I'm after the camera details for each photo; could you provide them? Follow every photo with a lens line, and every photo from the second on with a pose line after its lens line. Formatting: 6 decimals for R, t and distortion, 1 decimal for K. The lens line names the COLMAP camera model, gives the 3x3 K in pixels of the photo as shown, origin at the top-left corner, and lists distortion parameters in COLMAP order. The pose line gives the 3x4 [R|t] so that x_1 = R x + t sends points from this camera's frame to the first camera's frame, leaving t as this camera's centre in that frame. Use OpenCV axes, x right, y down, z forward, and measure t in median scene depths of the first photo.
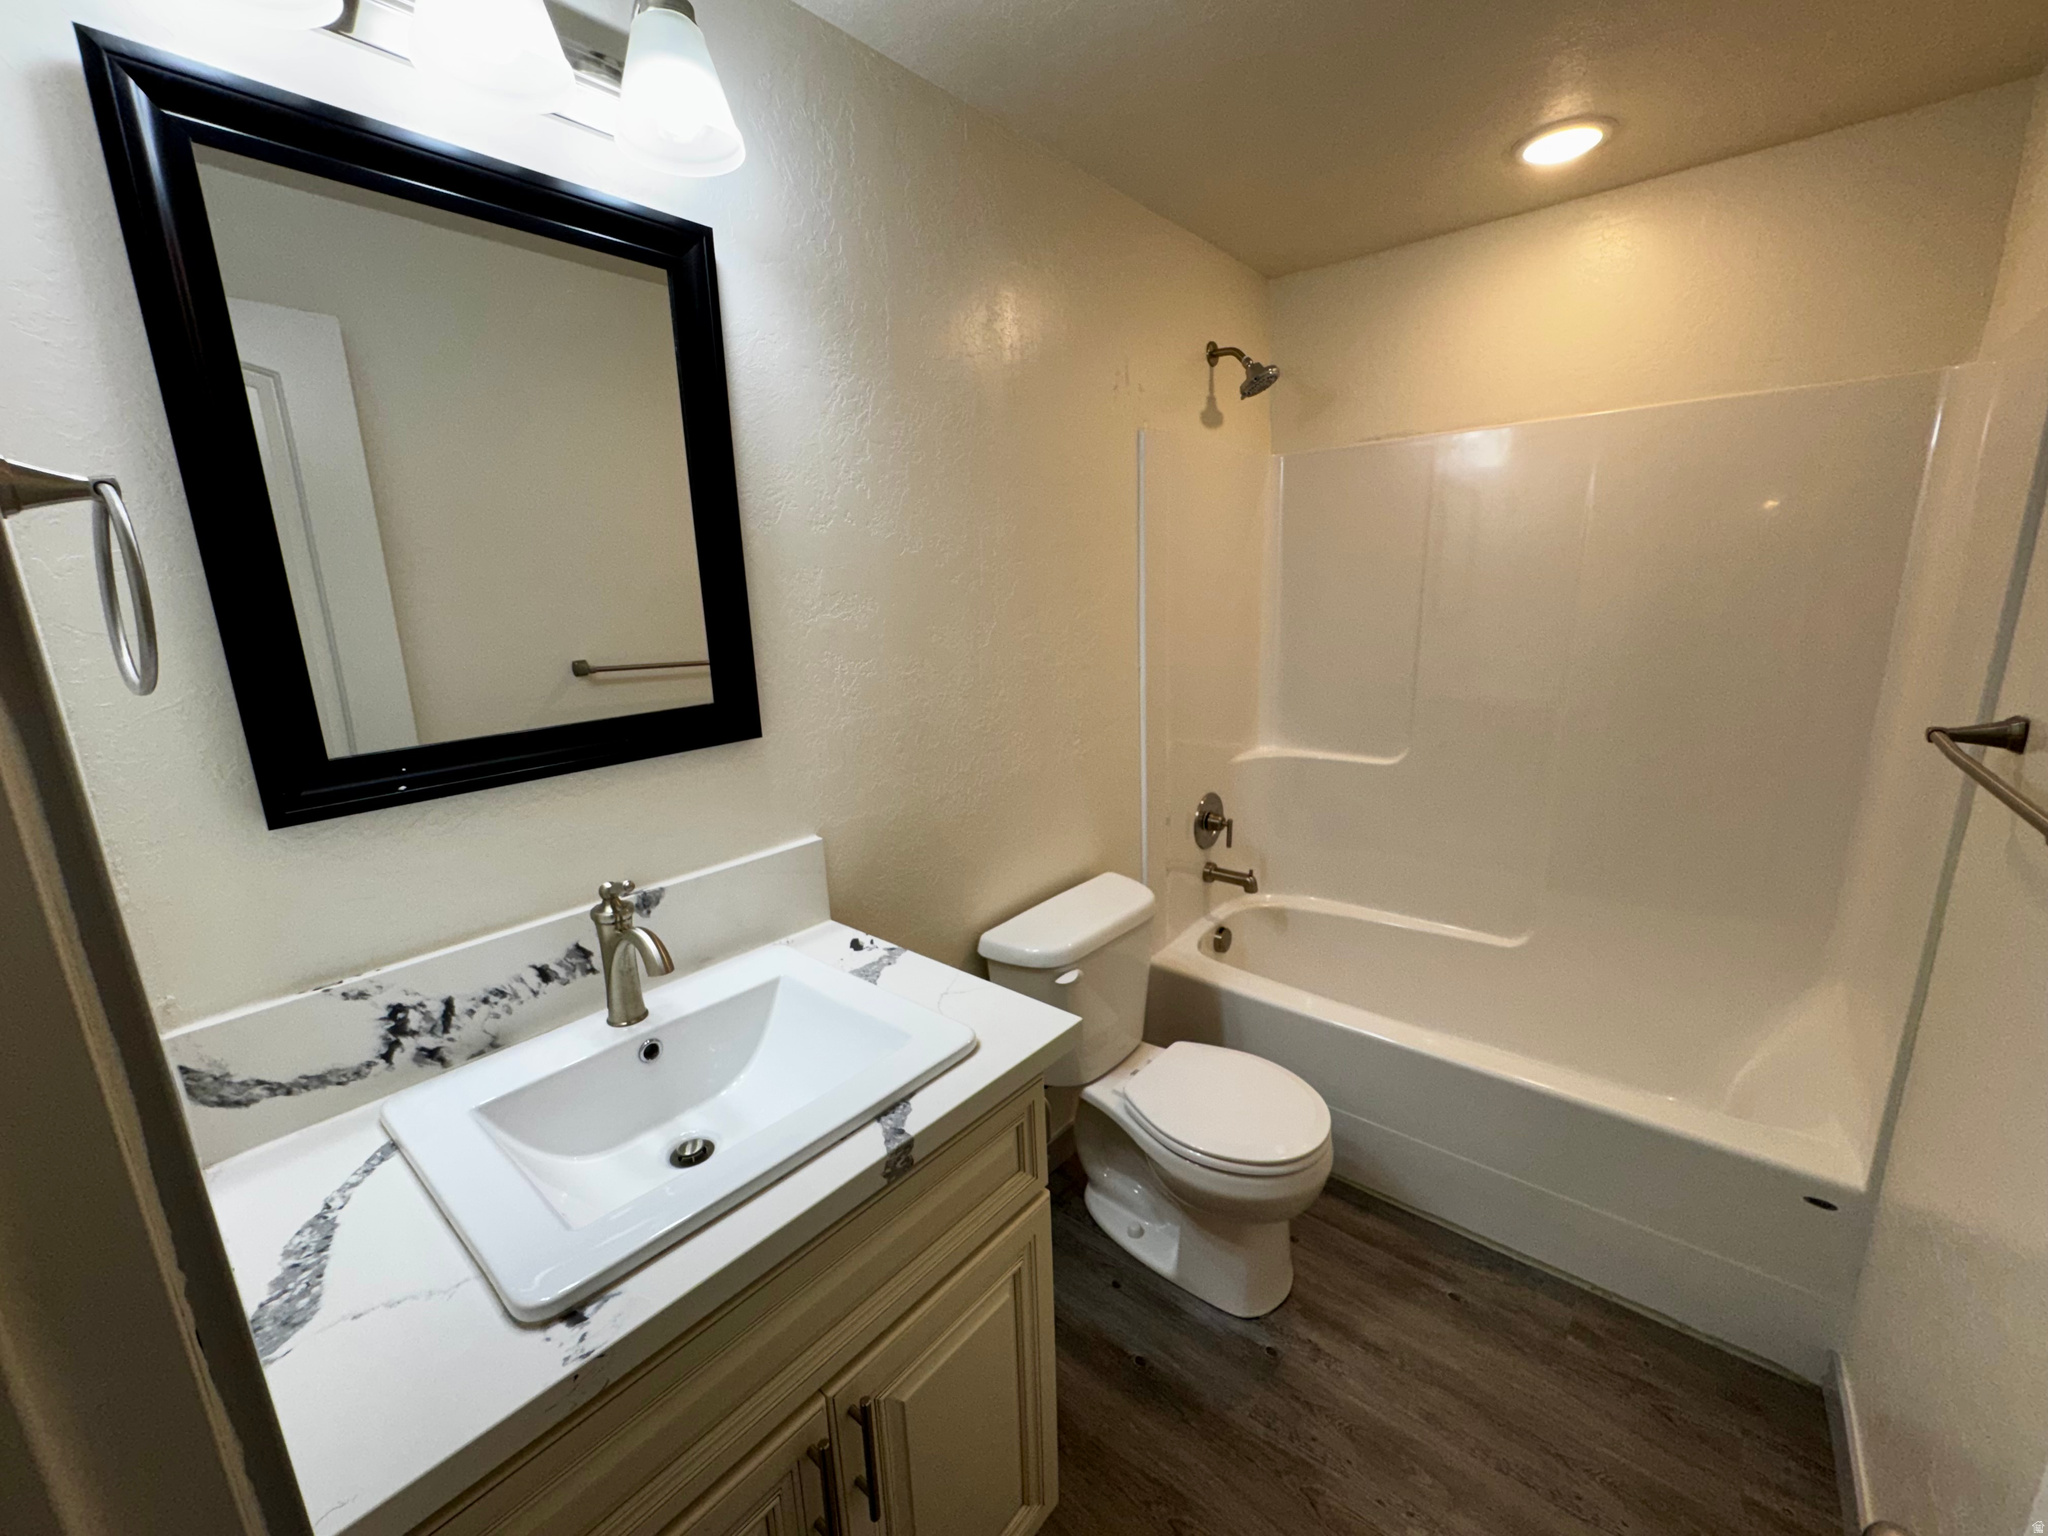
lens RADIAL K [[824.7, 0, 1024.0], [0, 824.7, 768.0], [0, 0, 1]] dist [-0.000433, 0.000165]
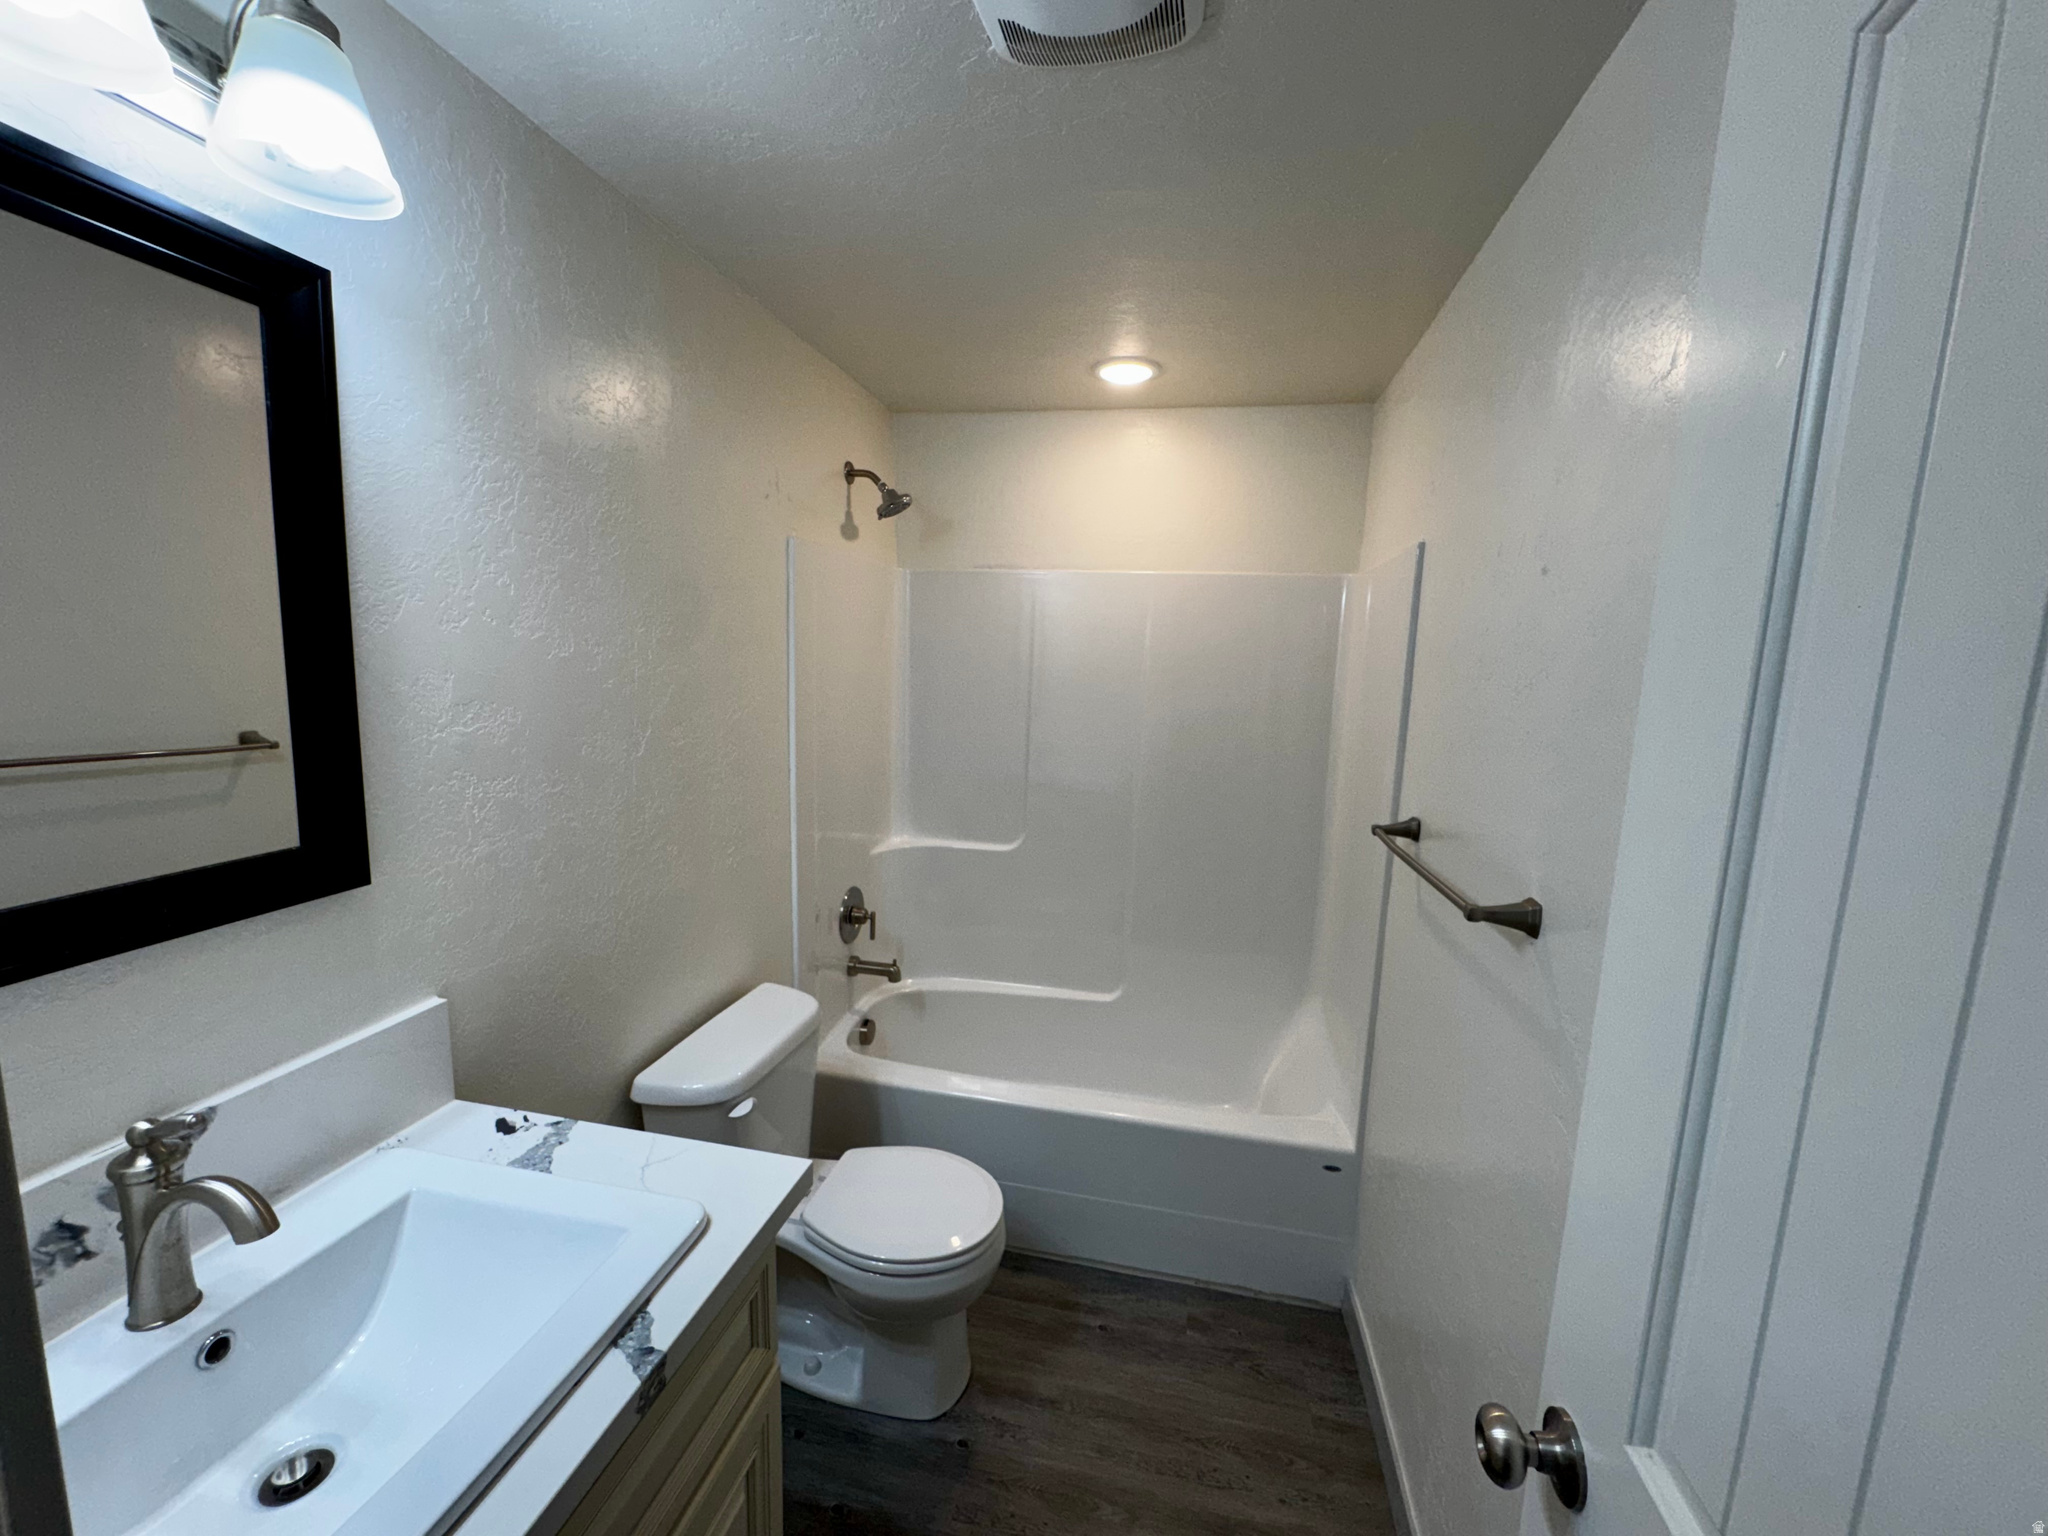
lens RADIAL K [[824.7, 0, 1024.0], [0, 824.7, 768.0], [0, 0, 1]] dist [-0.000433, 0.000165]
pose [[0.875648, -0.004853, 0.482925, -0.124018], [0.044980, 0.996423, -0.071545, -0.052852], [-0.480850, 0.084370, 0.872734, -0.003140]]
